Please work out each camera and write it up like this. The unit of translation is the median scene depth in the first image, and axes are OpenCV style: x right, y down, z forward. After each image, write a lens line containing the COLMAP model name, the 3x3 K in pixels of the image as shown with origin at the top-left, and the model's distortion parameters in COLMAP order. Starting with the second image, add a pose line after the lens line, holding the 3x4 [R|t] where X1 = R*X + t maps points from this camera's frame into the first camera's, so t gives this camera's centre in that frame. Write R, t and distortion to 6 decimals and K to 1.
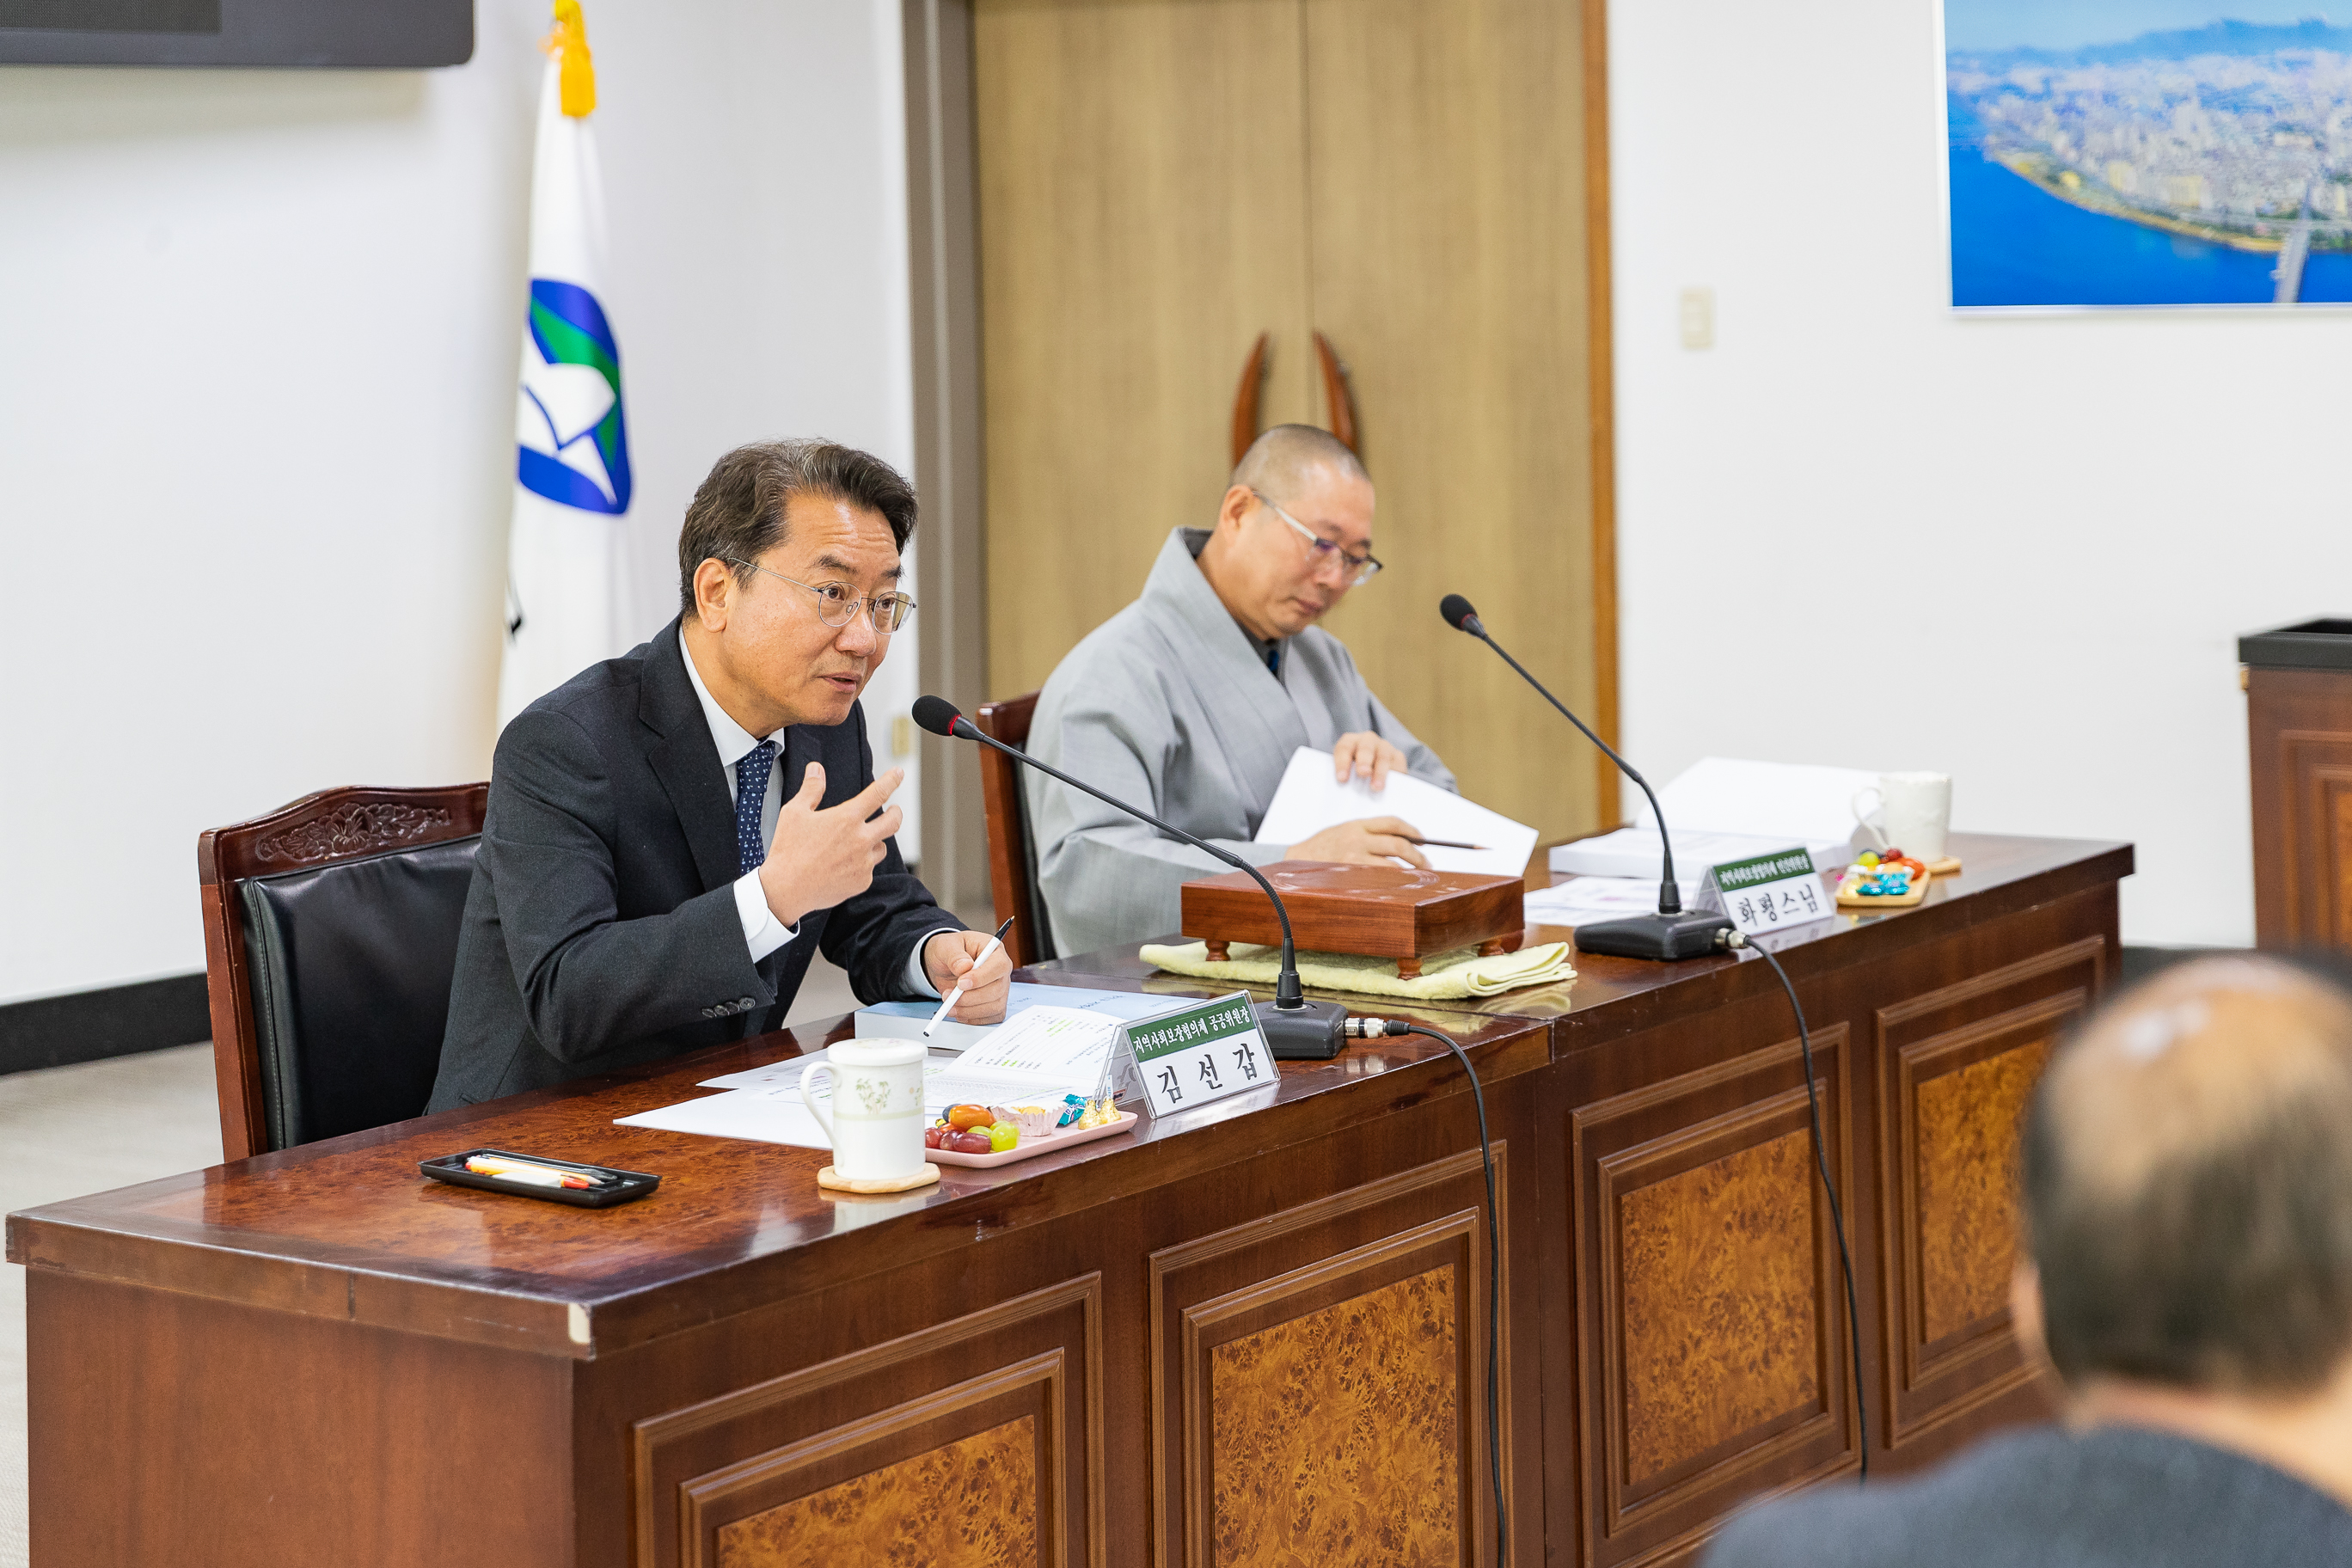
lens RADIAL K [[4328.0, 0, 1176.0], [0, 4328.0, 784.0], [0, 0, 1]] dist [0.313681, -4.468389]
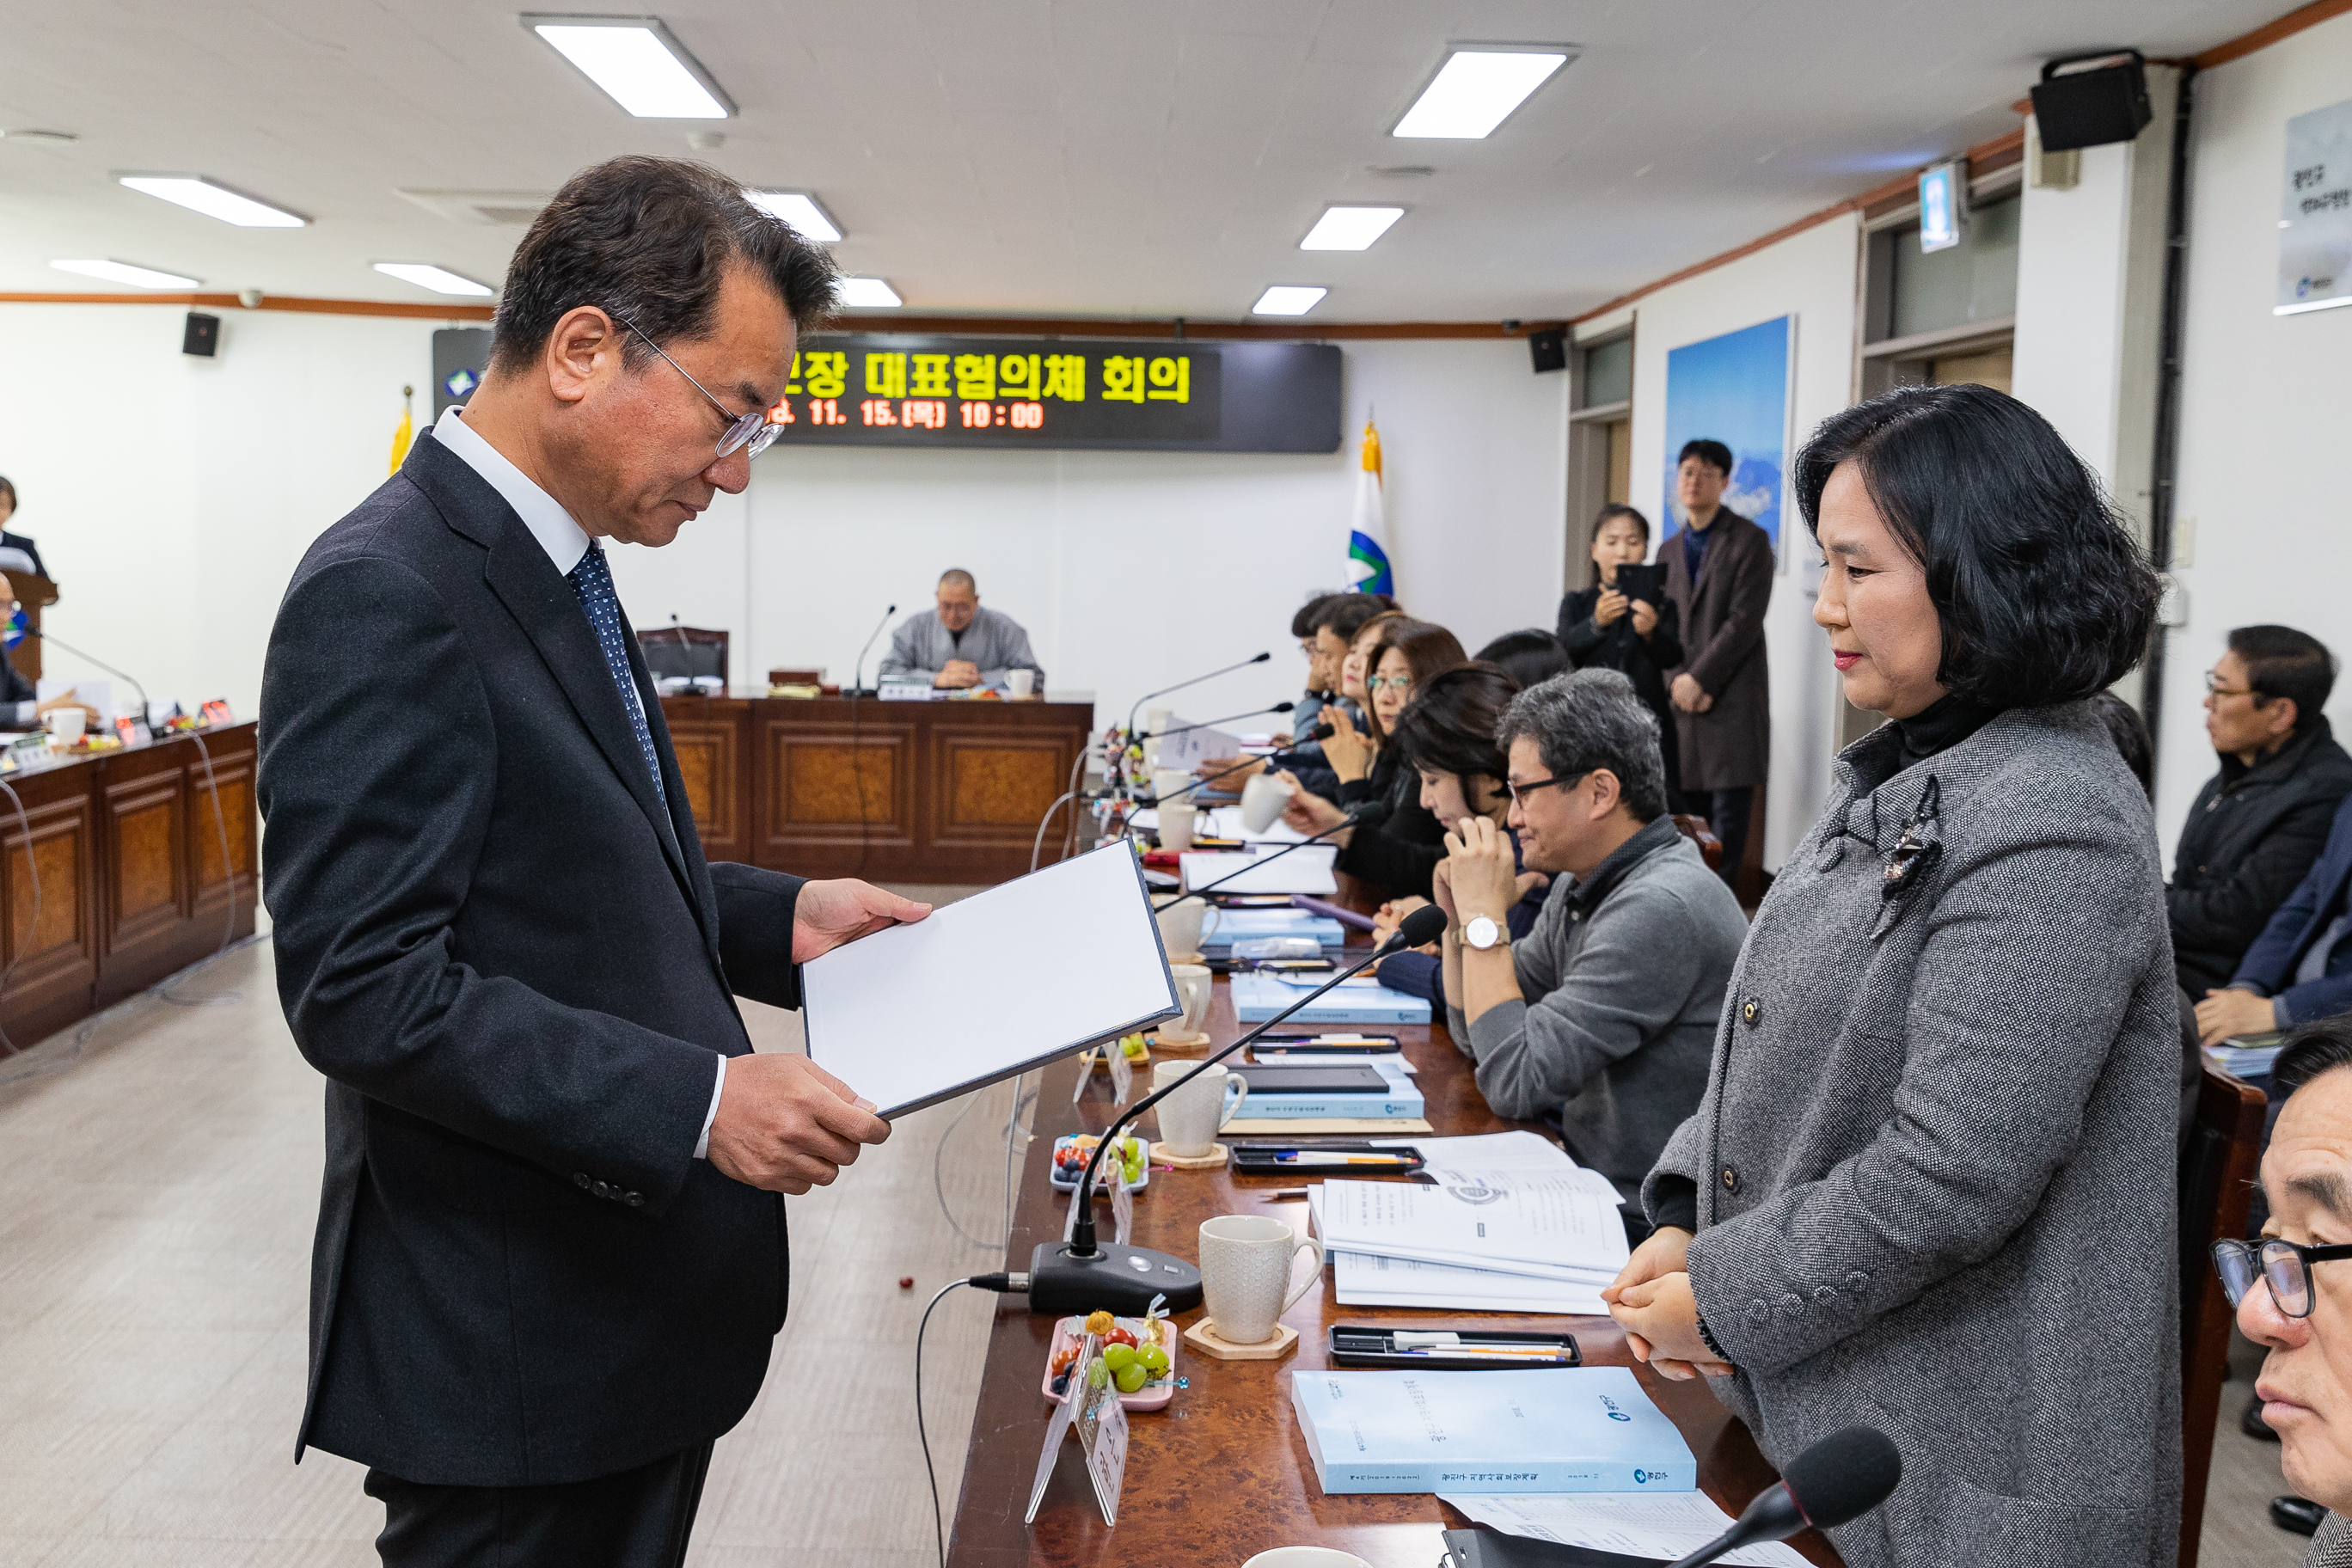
lens RADIAL K [[2141.0, 0, 1176.0], [0, 2141.0, 784.0], [0, 0, 1]] dist [0.002888, 0.000705]
pose [[0.620024, 0.120645, -0.775252, 1.708608], [-0.125740, 0.990614, 0.053597, -0.019342], [0.774441, 0.064249, 0.629375, 0.045680]]
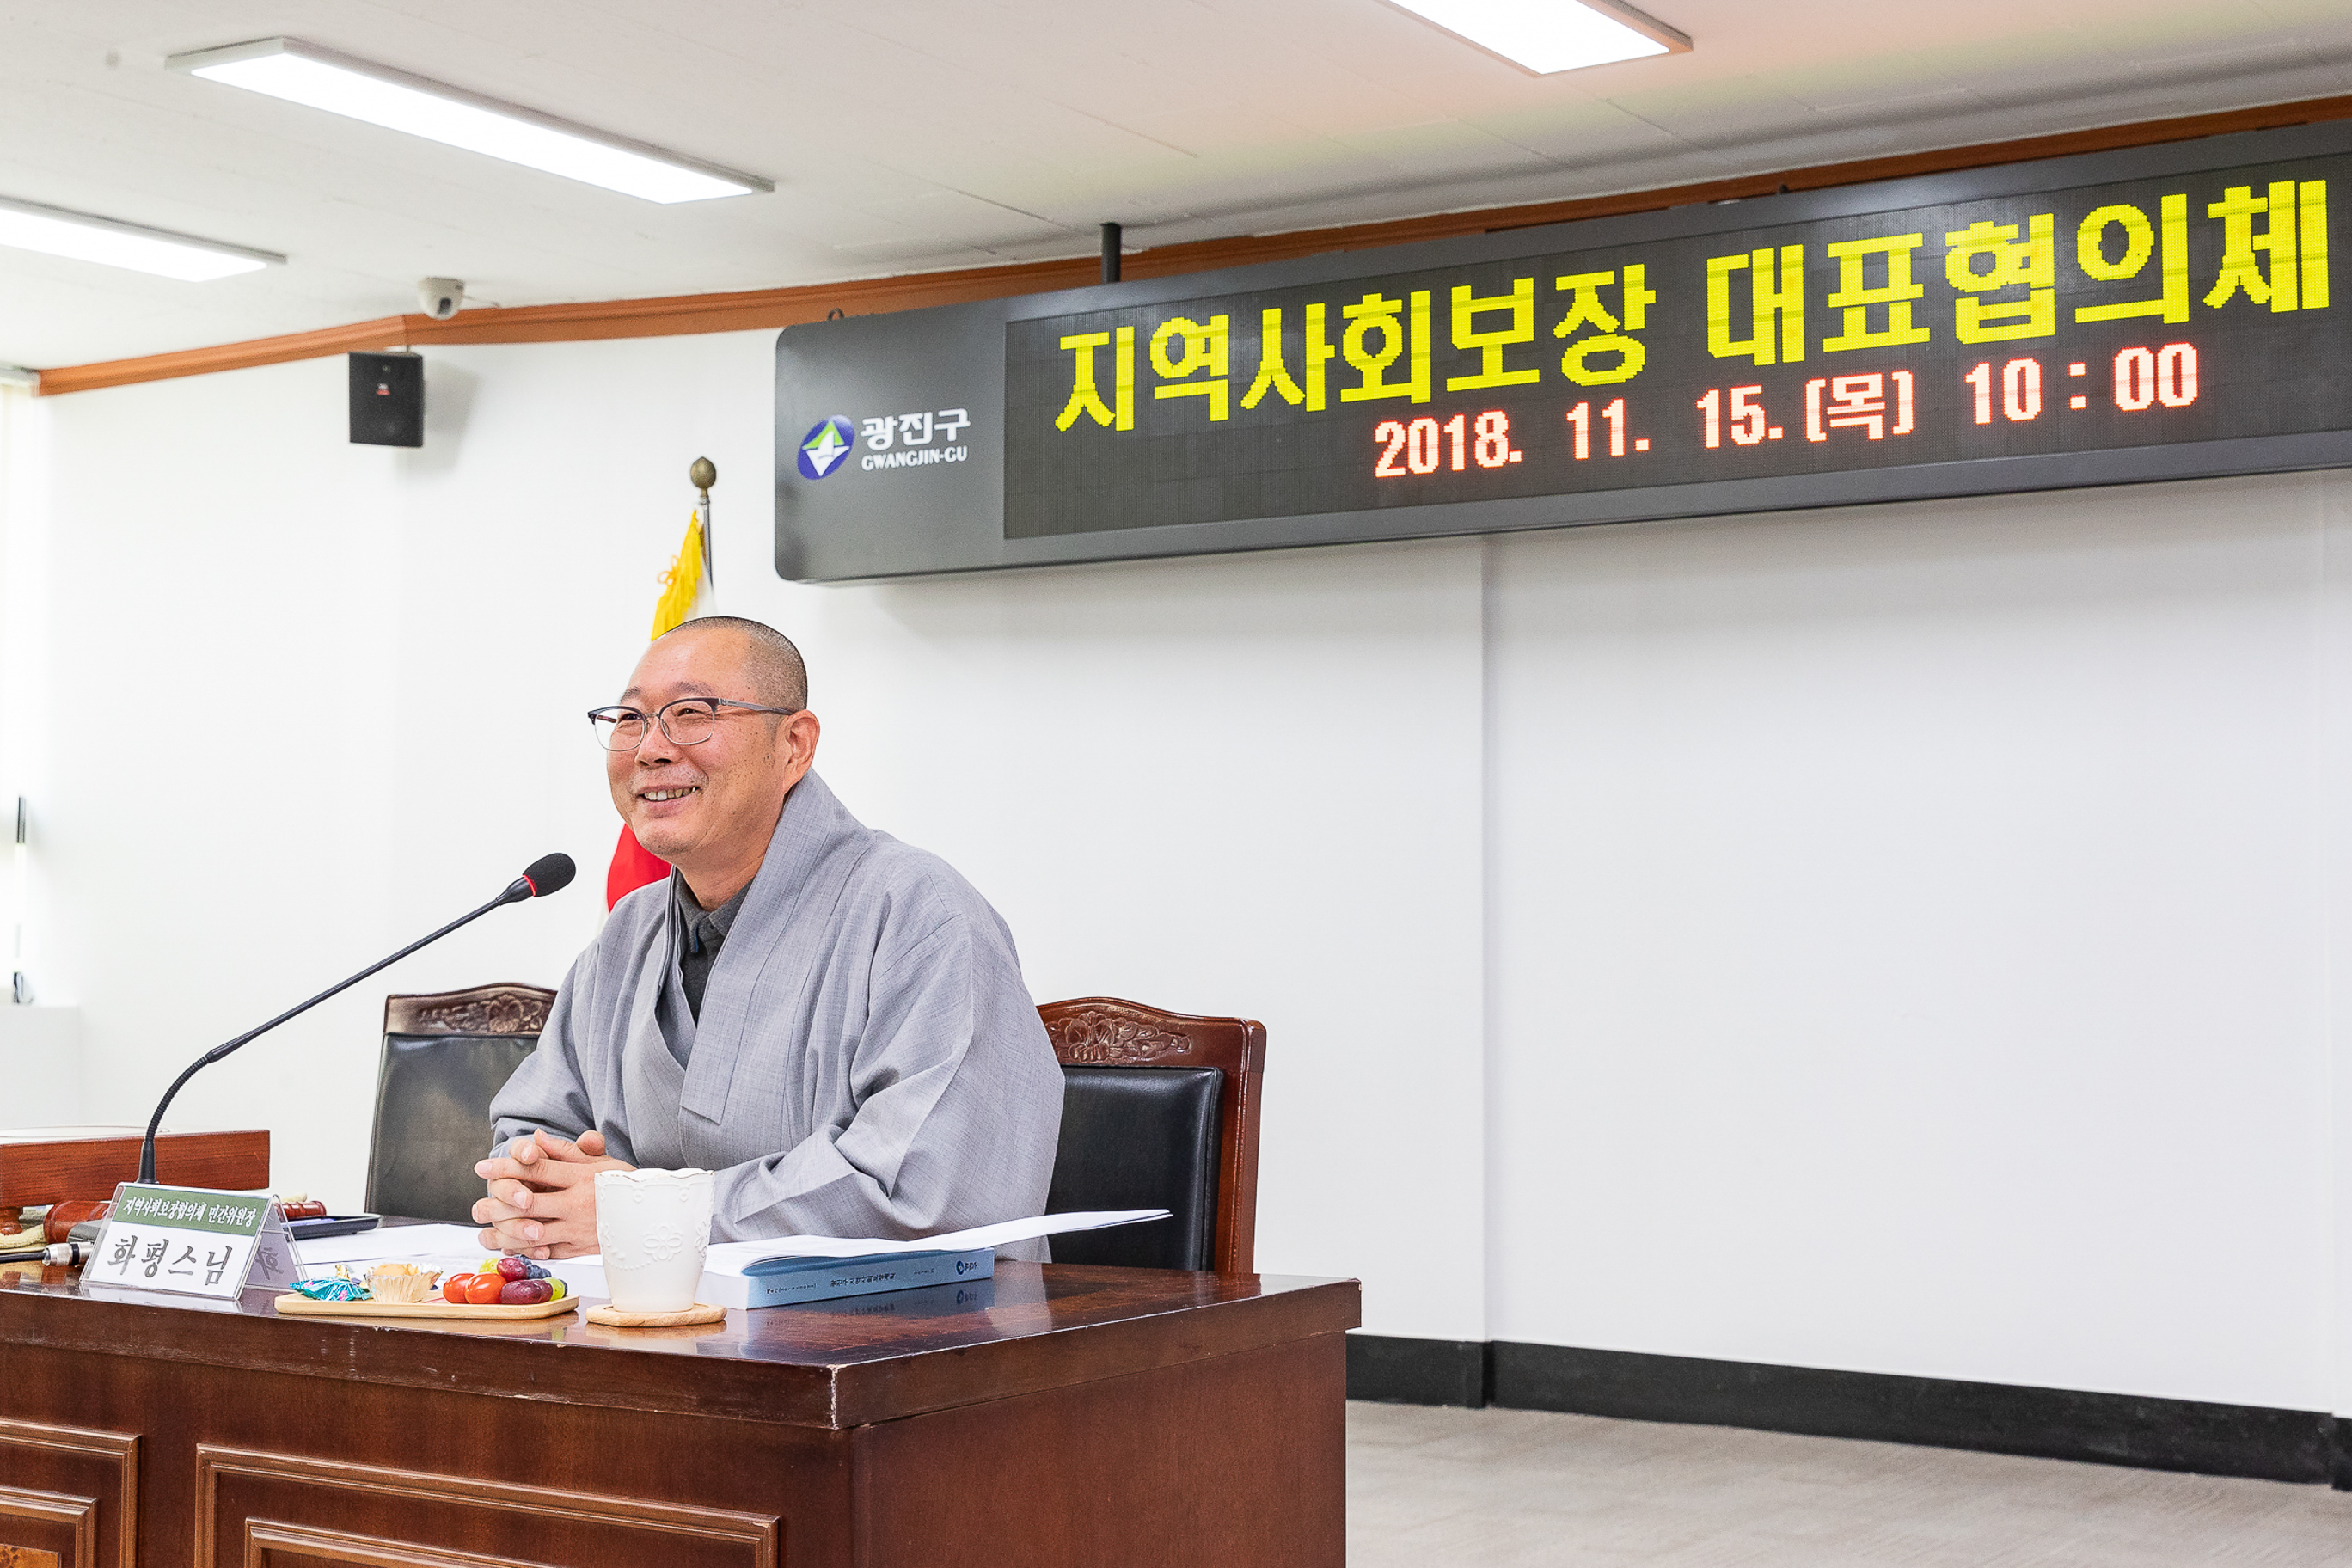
lens RADIAL K [[3301.4, 0, 1303.6], [0, 3301.4, 784.3], [0, 0, 1]] dist [0.001501, 0.002160]
pose [[0.060931, -0.020006, -0.997941, 0.775563], [-0.118321, 0.992605, -0.027124, -0.067640], [0.991104, 0.119730, 0.058113, 1.152746]]
